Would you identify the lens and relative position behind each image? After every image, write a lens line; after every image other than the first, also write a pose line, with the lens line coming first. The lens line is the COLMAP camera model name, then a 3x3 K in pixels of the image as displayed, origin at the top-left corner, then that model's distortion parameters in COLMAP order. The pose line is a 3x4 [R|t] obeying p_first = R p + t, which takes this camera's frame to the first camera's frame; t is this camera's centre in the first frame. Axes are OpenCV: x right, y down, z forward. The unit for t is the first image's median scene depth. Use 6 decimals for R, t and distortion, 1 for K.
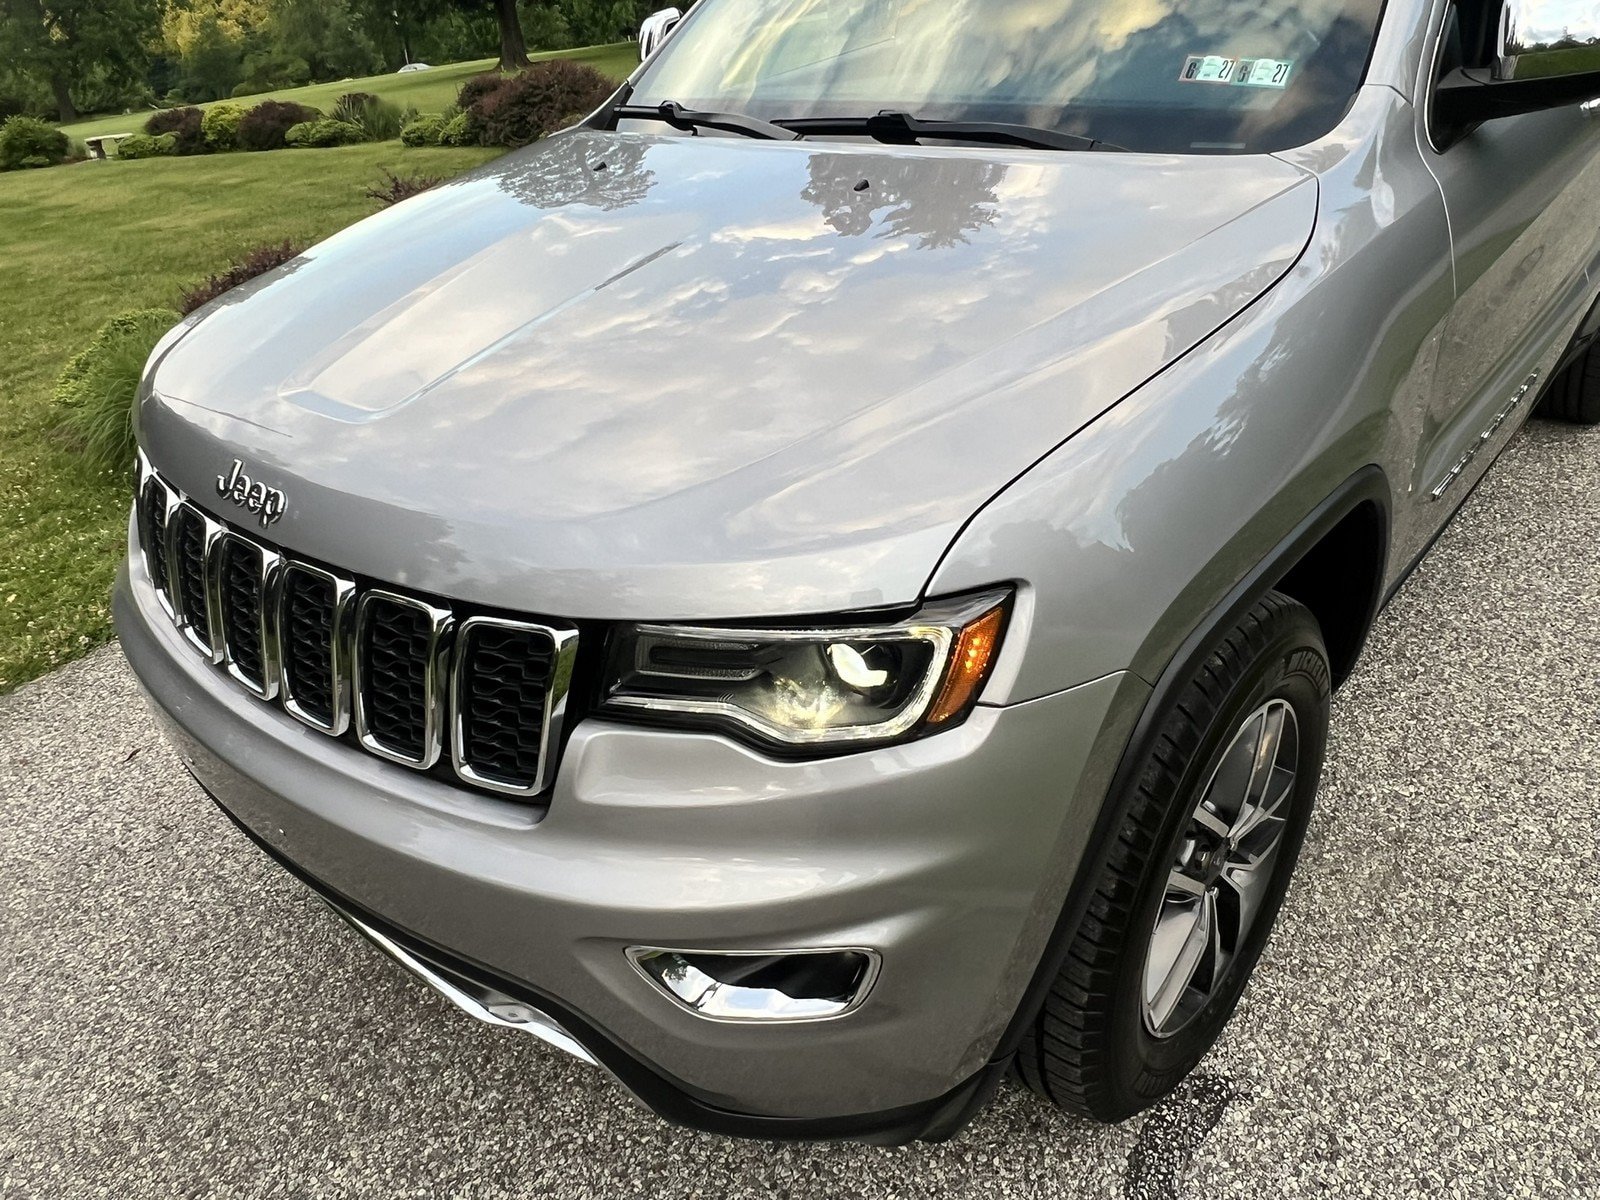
lens RADIAL K [[1171.2, 0, 789.8], [0, 1171.2, 606.5], [0, 0, 1]] dist [-0.000068, -0.003615]
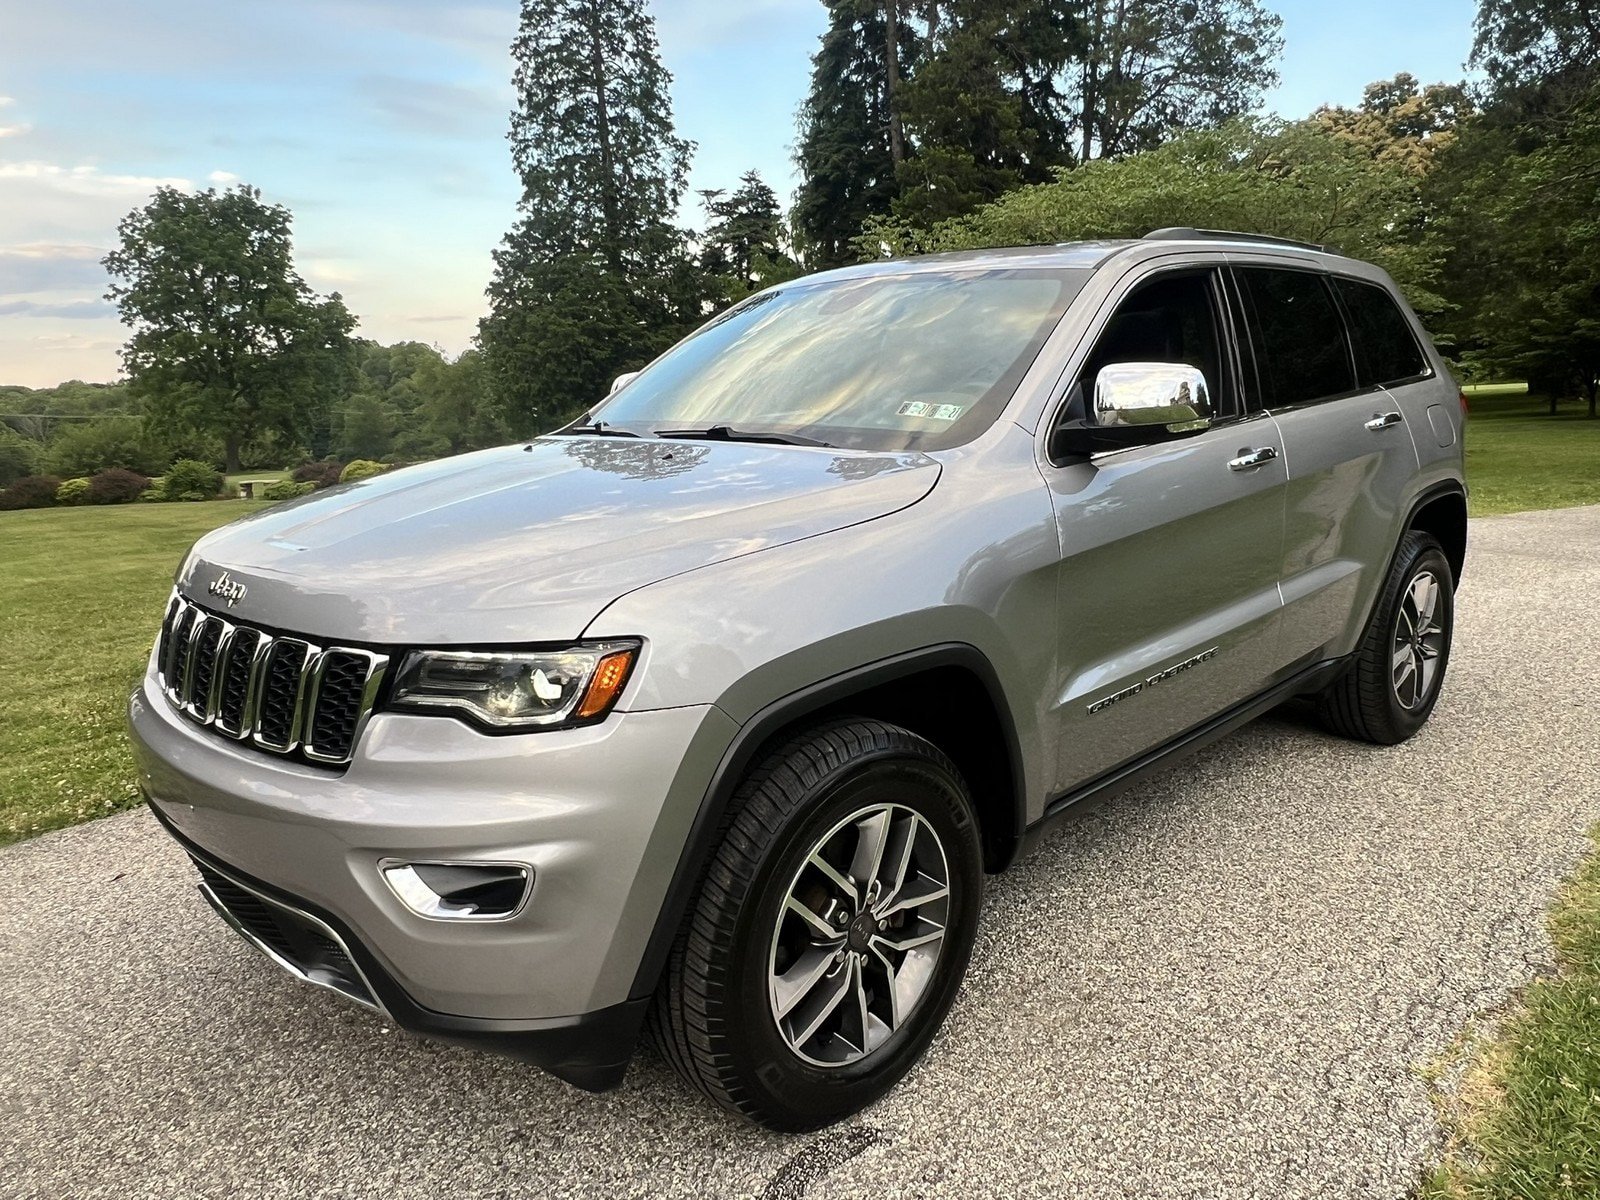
lens RADIAL K [[1171.2, 0, 800.5], [0, 1171.2, 603.2], [0, 0, 1]] dist [-0.000068, -0.003615]
pose [[0.994943, 0.078987, -0.062047, 0.311875], [-0.094572, 0.944782, -0.313757, 0.261526], [0.033838, 0.318038, 0.947474, -0.355448]]
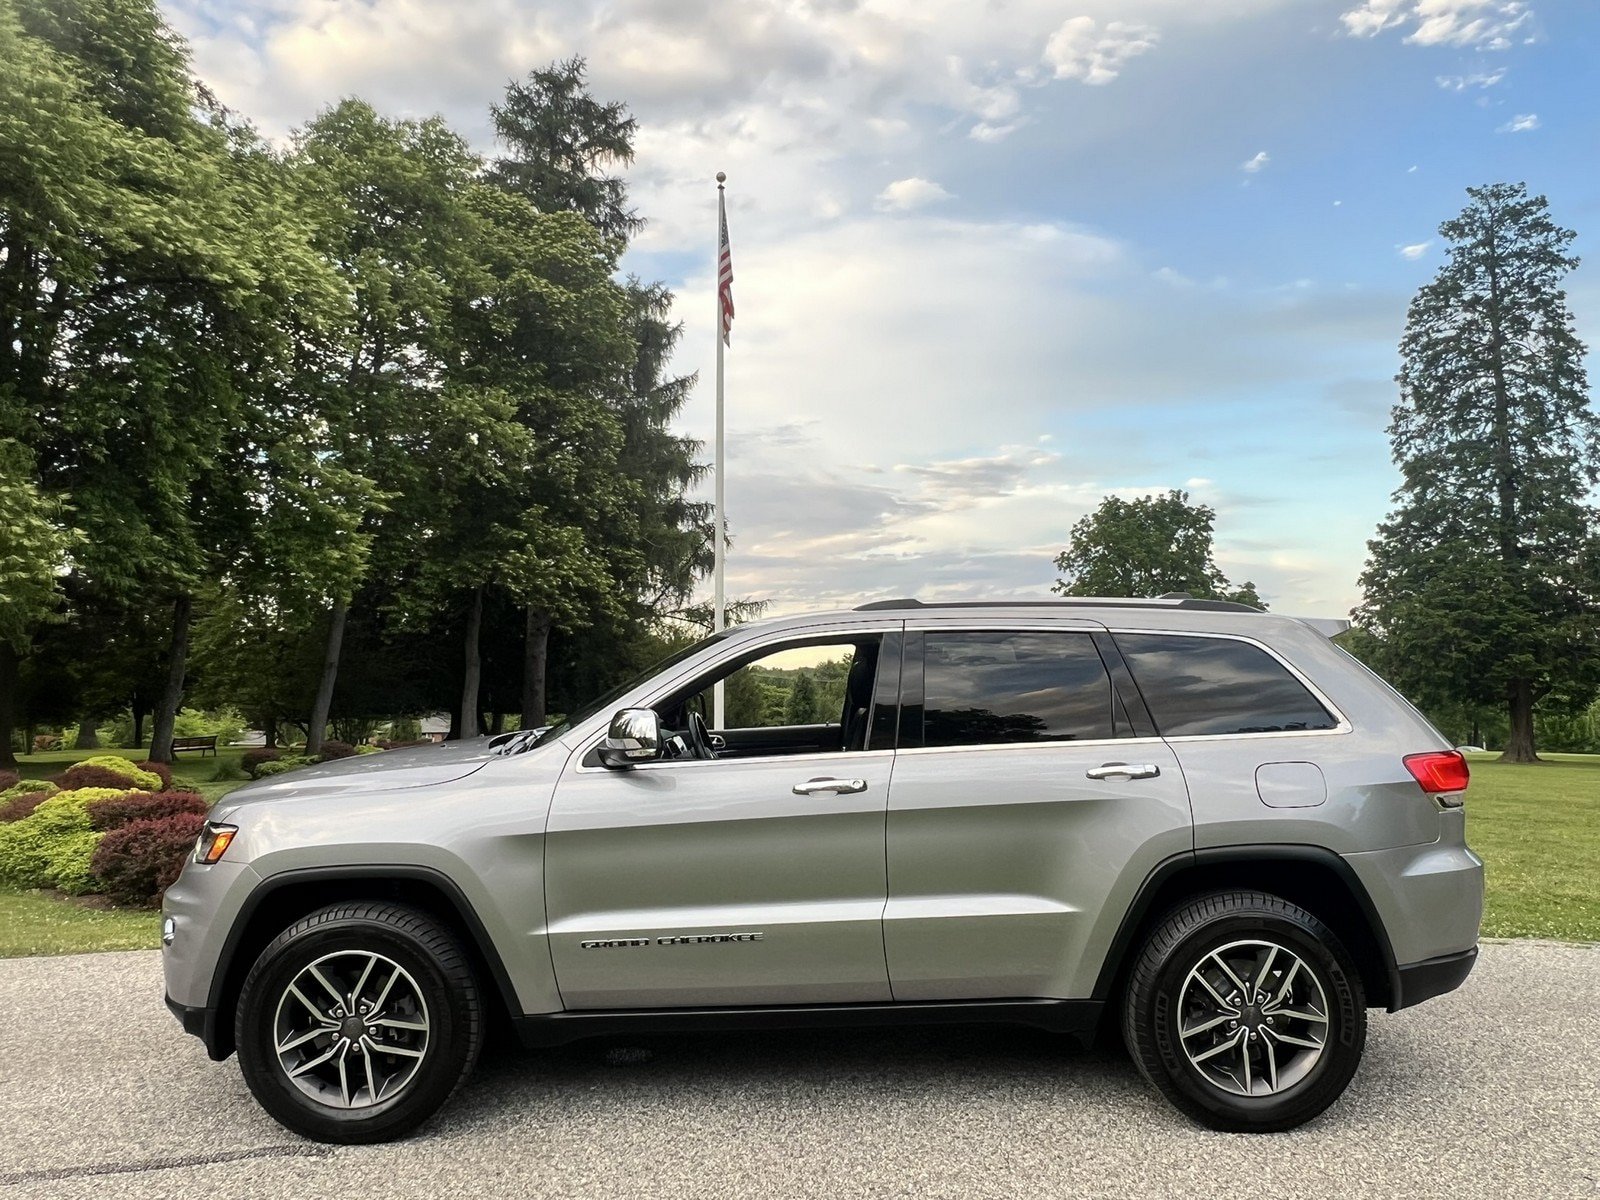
lens RADIAL K [[1171.2, 0, 803.2], [0, 1171.2, 602.8], [0, 0, 1]] dist [-0.000068, -0.003615]
pose [[0.666053, 0.056281, -0.743778, 2.348559], [-0.428298, 0.845239, -0.319582, -0.116684], [0.610684, 0.531417, 0.587079, -0.232899]]
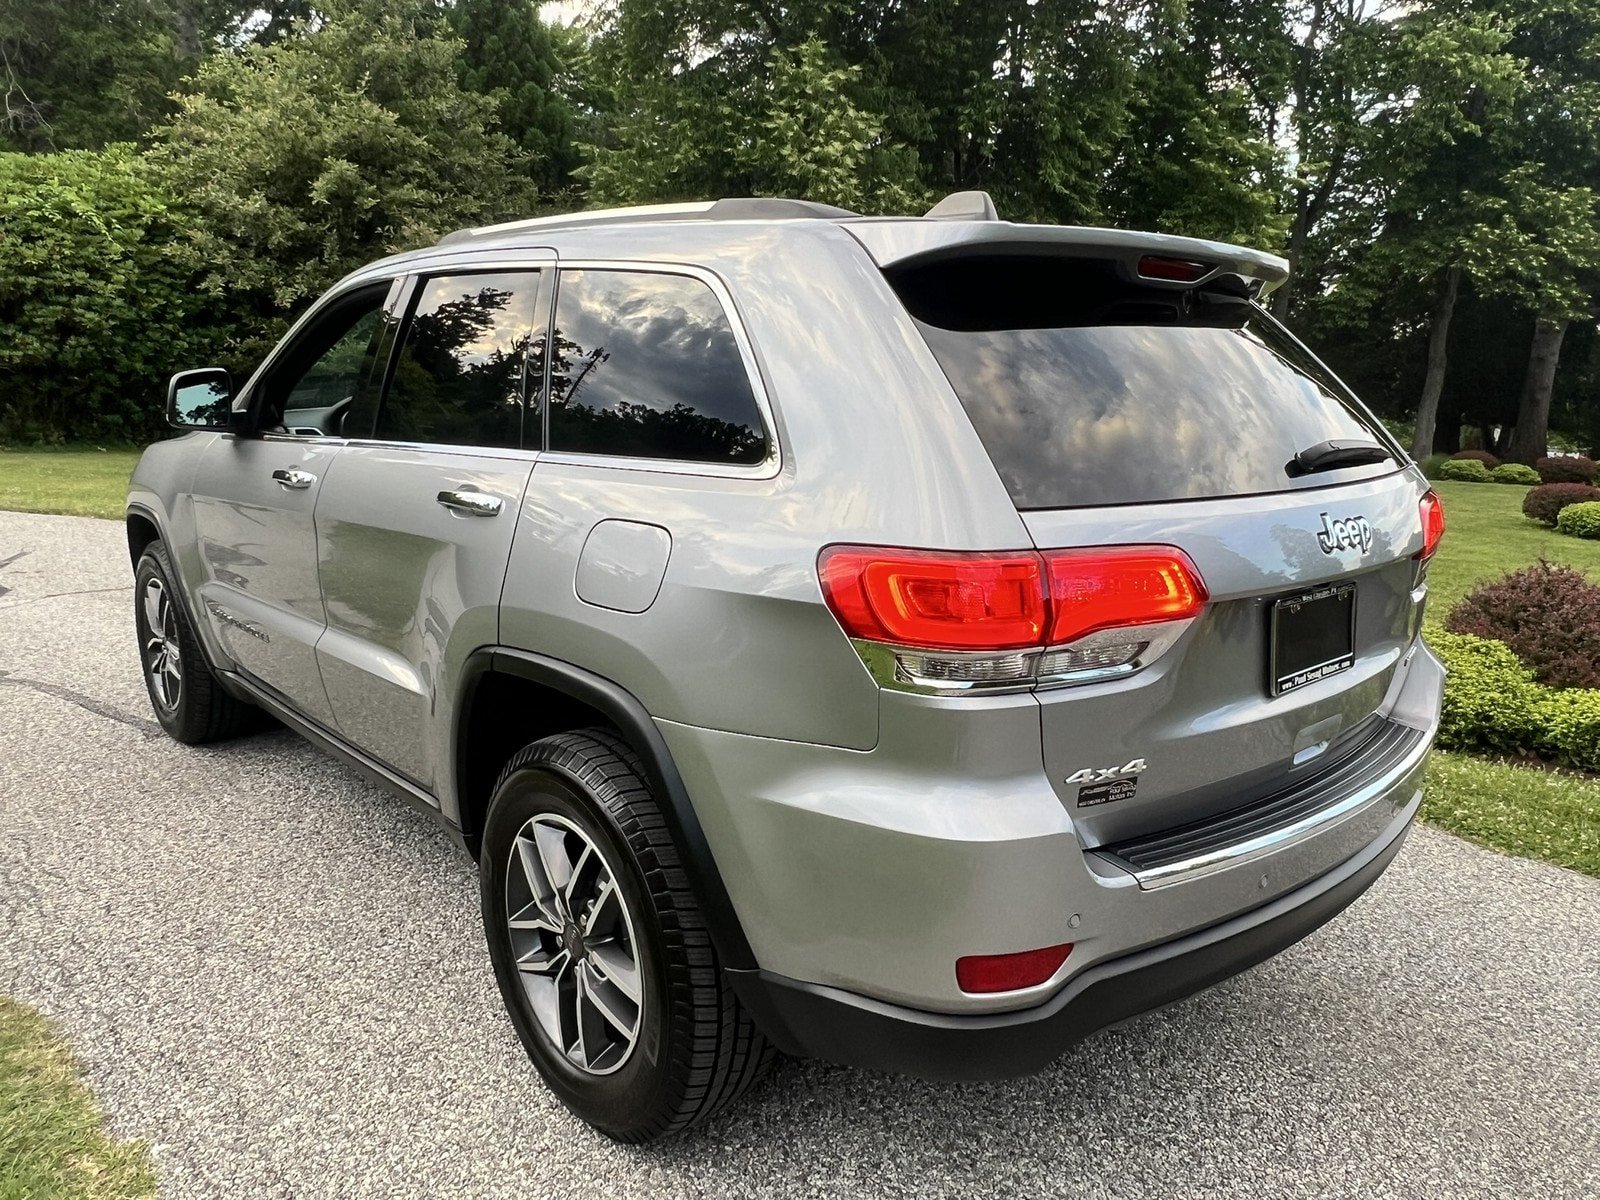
lens RADIAL K [[1171.2, 0, 803.3], [0, 1171.2, 603.3], [0, 0, 1]] dist [-0.000068, -0.003615]
pose [[-0.129175, 0.299329, -0.945366, 2.386144], [-0.510480, 0.797250, 0.322183, -1.301179], [0.850132, 0.524208, 0.049816, 1.838070]]
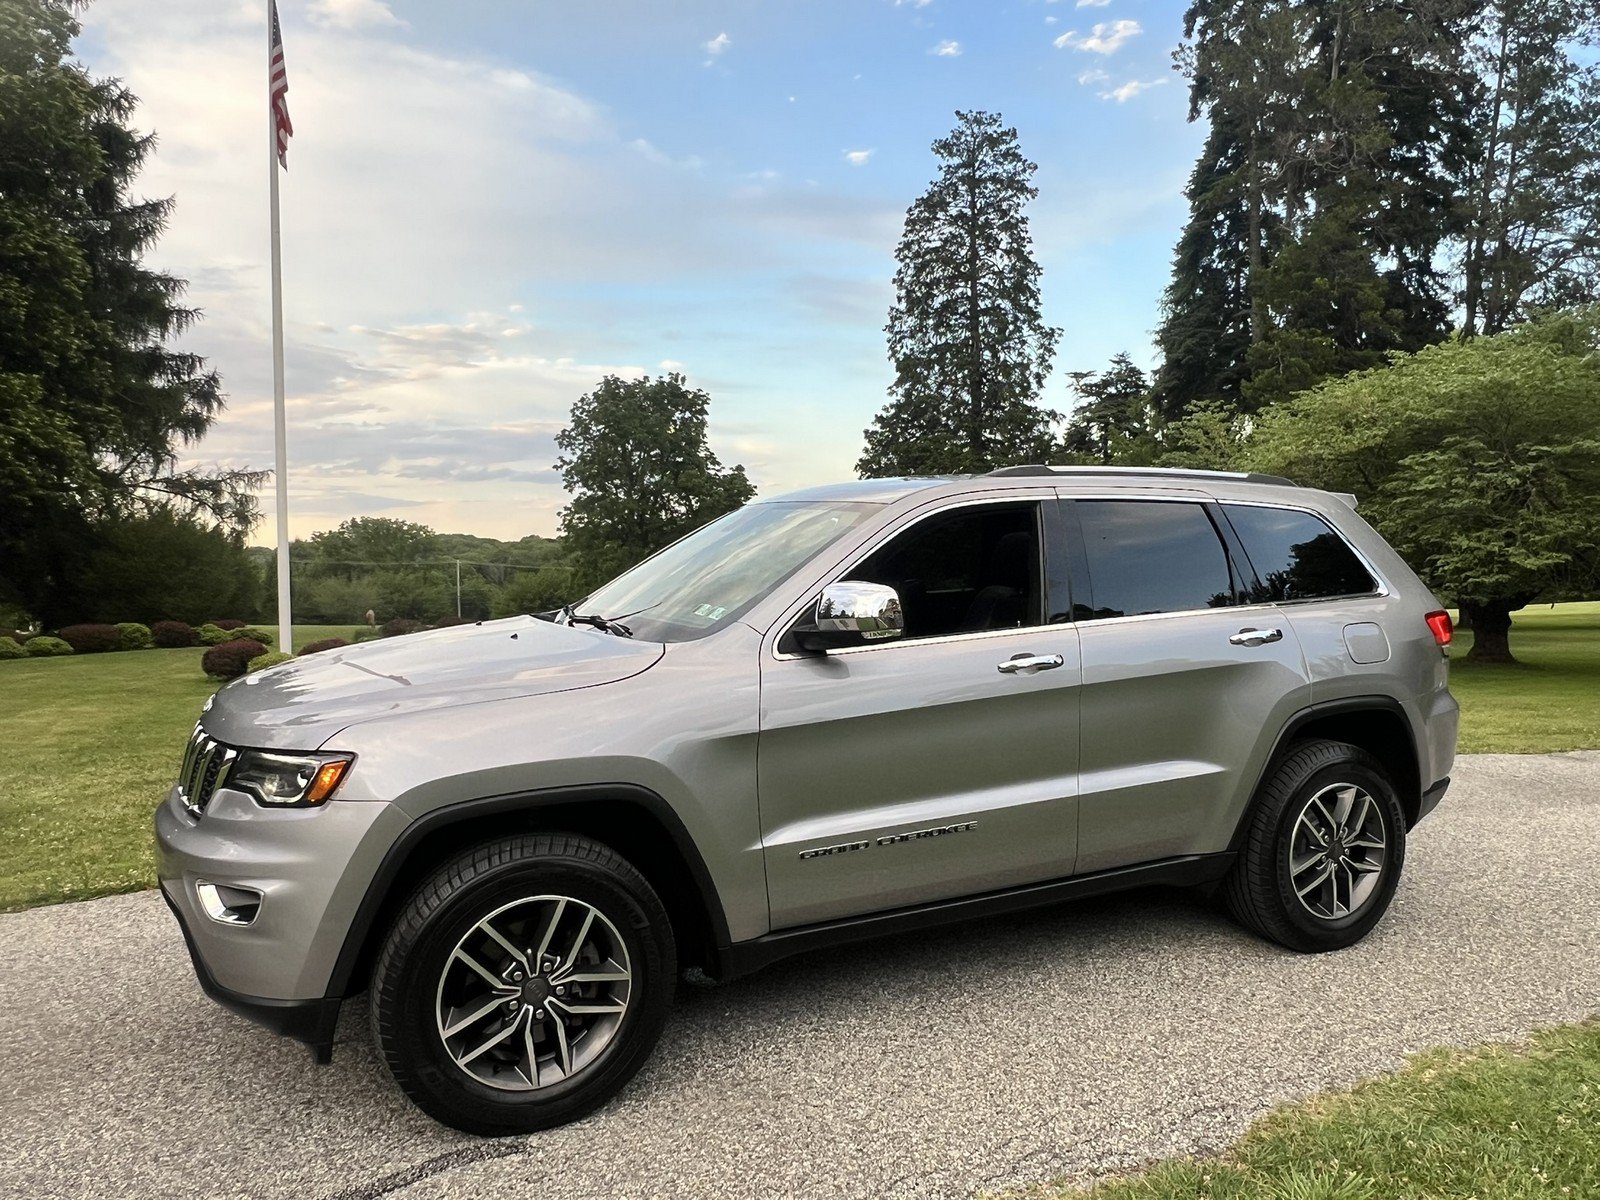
lens RADIAL K [[1171.2, 0, 802.6], [0, 1171.2, 607.1], [0, 0, 1]] dist [-0.000068, -0.003615]
pose [[0.916875, 0.115250, -0.382175, 1.230977], [-0.270485, 0.883480, -0.382493, 0.248374], [0.293562, 0.454071, 0.841214, -0.617484]]
